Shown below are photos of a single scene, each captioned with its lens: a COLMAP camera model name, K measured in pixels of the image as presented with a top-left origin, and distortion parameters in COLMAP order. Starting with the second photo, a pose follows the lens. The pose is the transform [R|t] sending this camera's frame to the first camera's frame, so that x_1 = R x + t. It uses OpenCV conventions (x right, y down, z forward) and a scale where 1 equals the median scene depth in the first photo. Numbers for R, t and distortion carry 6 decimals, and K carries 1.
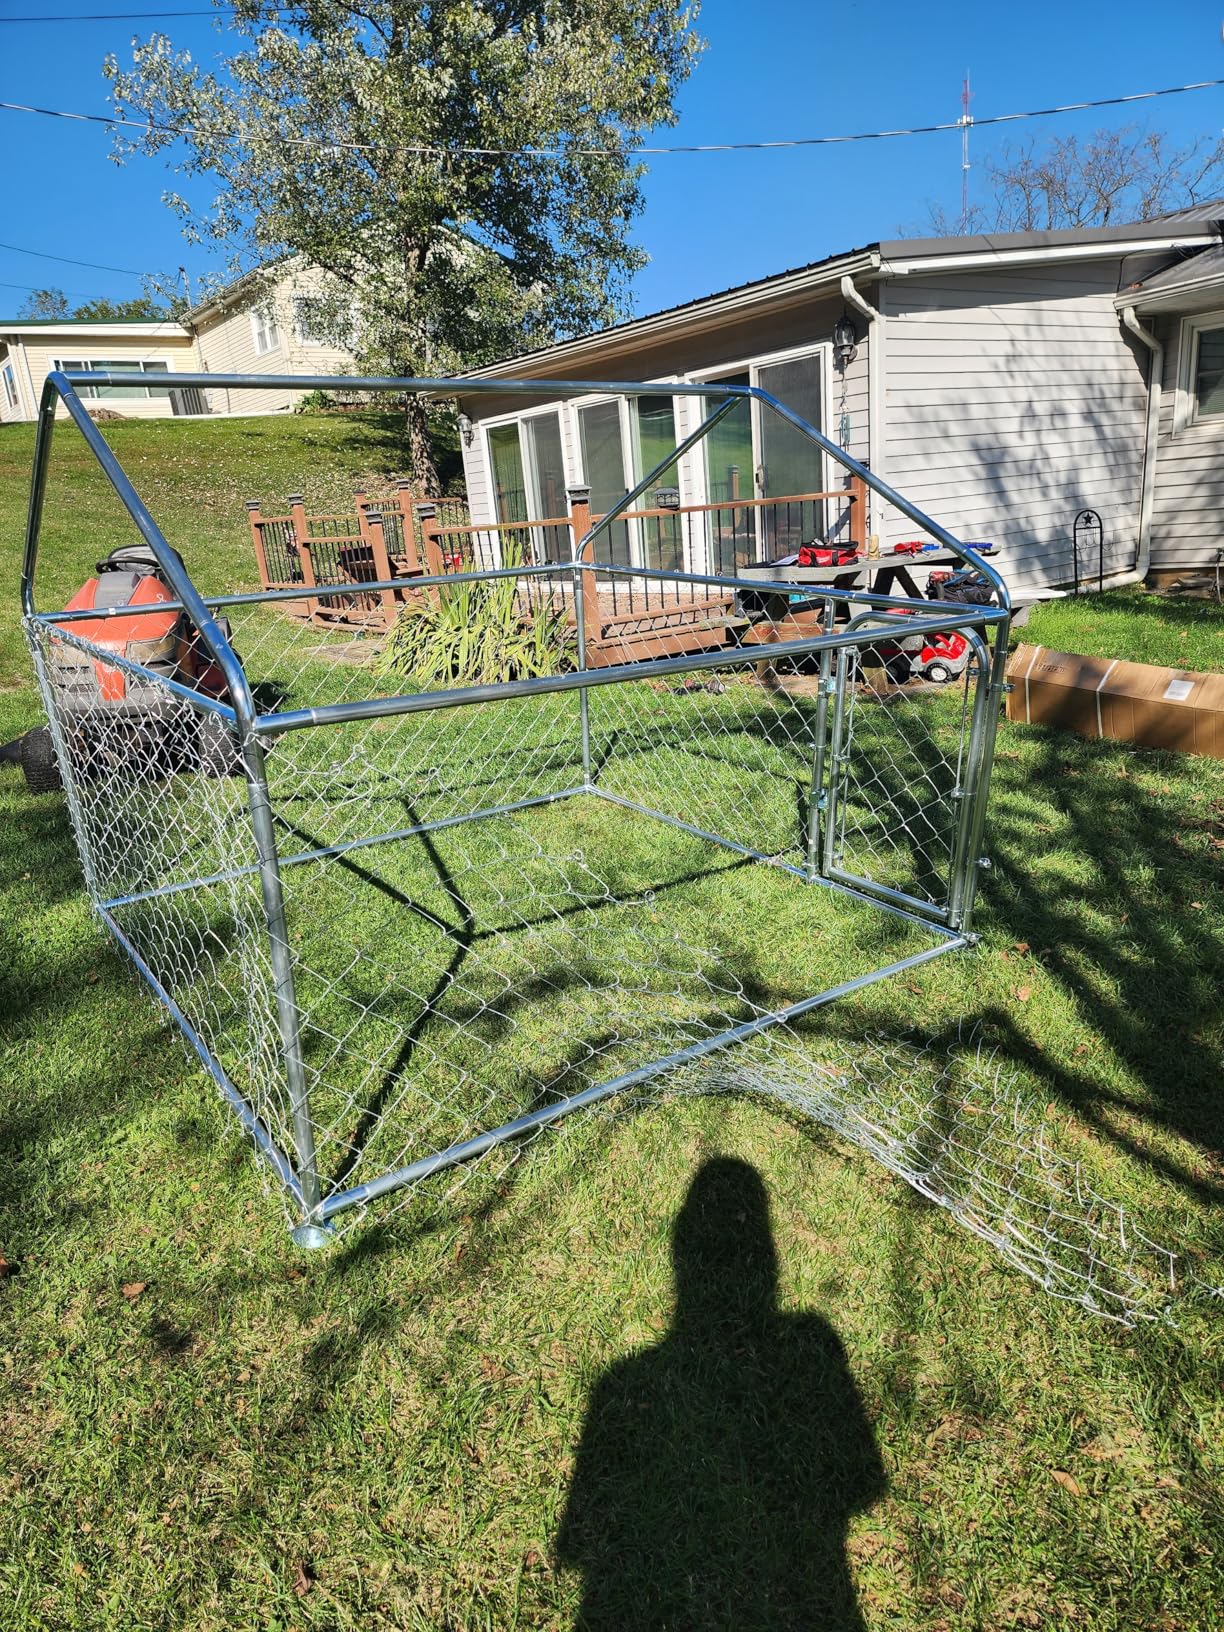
lens RADIAL K [[1066.0, 0, 611.9], [0, 1066.0, 856.1], [0, 0, 1]] dist [0.061521, -0.057518]
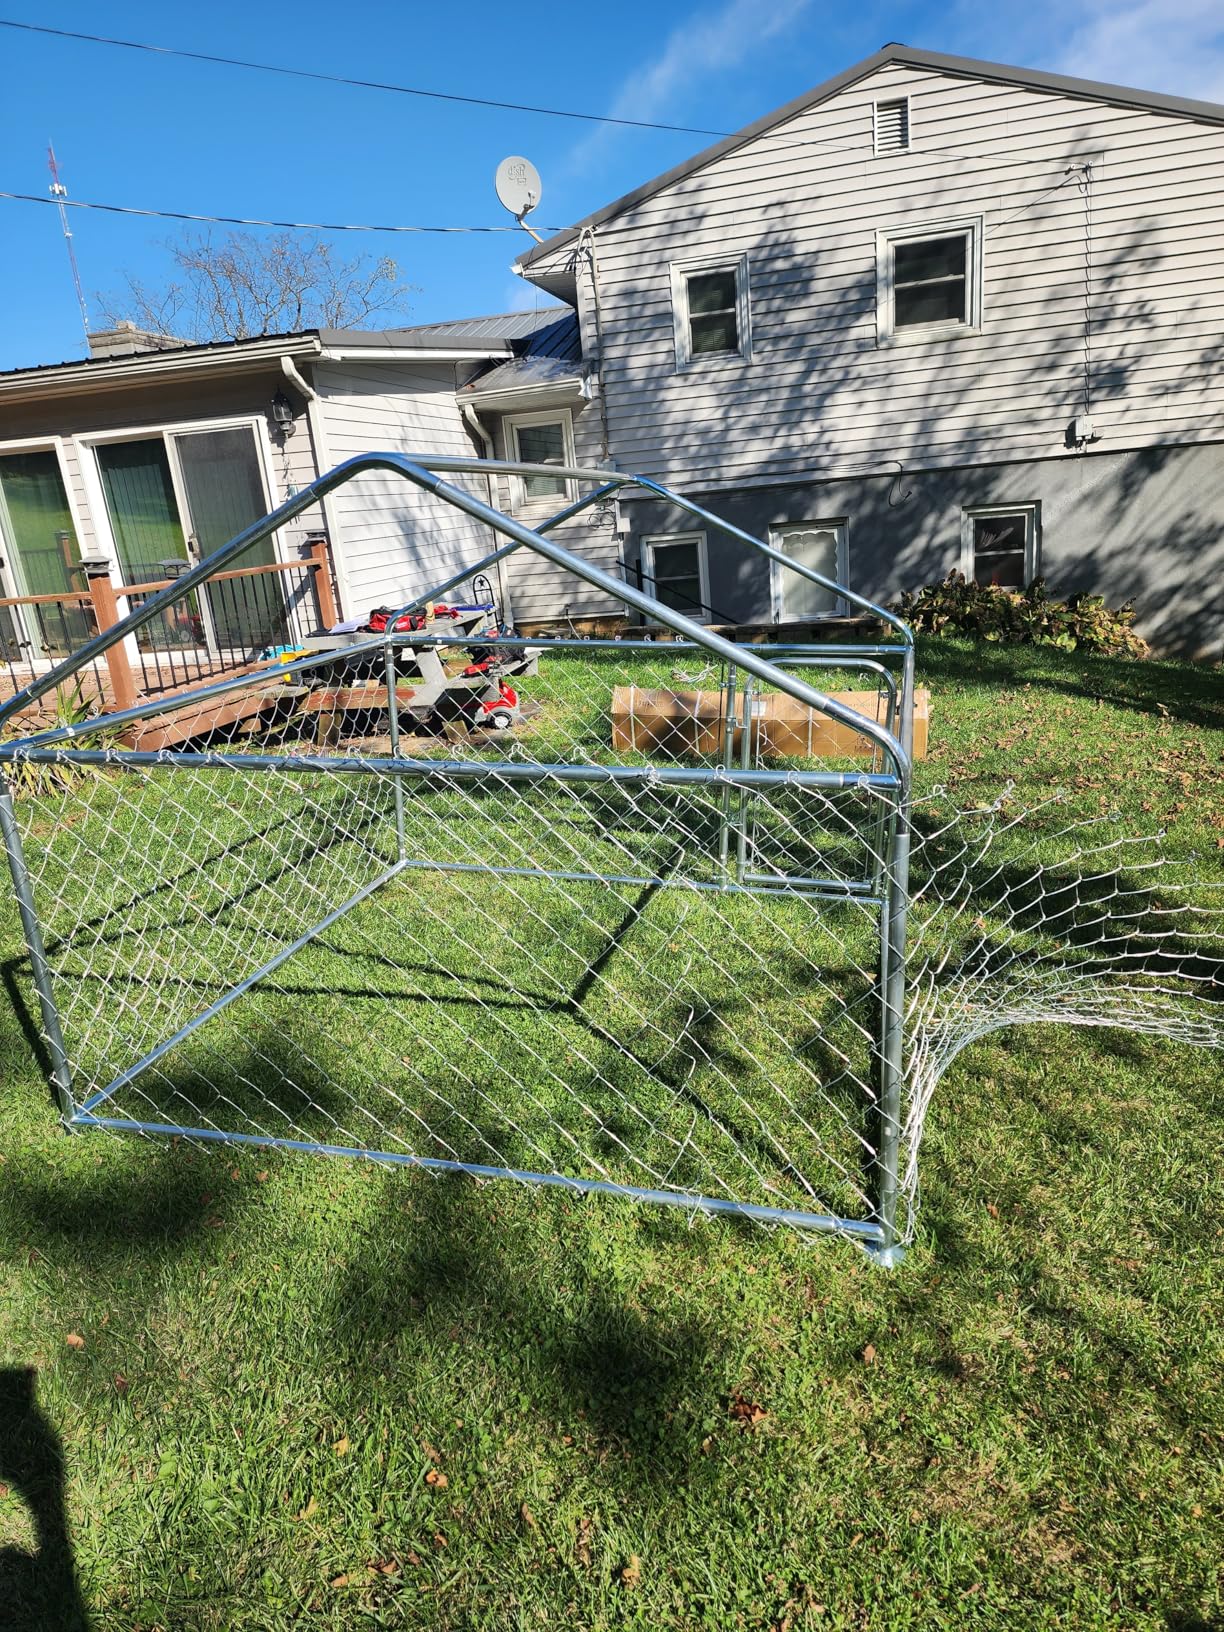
lens RADIAL K [[1113.1, 0, 612.0], [0, 1113.1, 816.0], [0, 0, 1]] dist [0.008730, 0.001943]
pose [[0.754355, -0.161285, 0.636346, -0.278833], [0.224111, 0.974384, -0.018711, -0.025568], [-0.617028, 0.156727, 0.771177, 0.066661]]
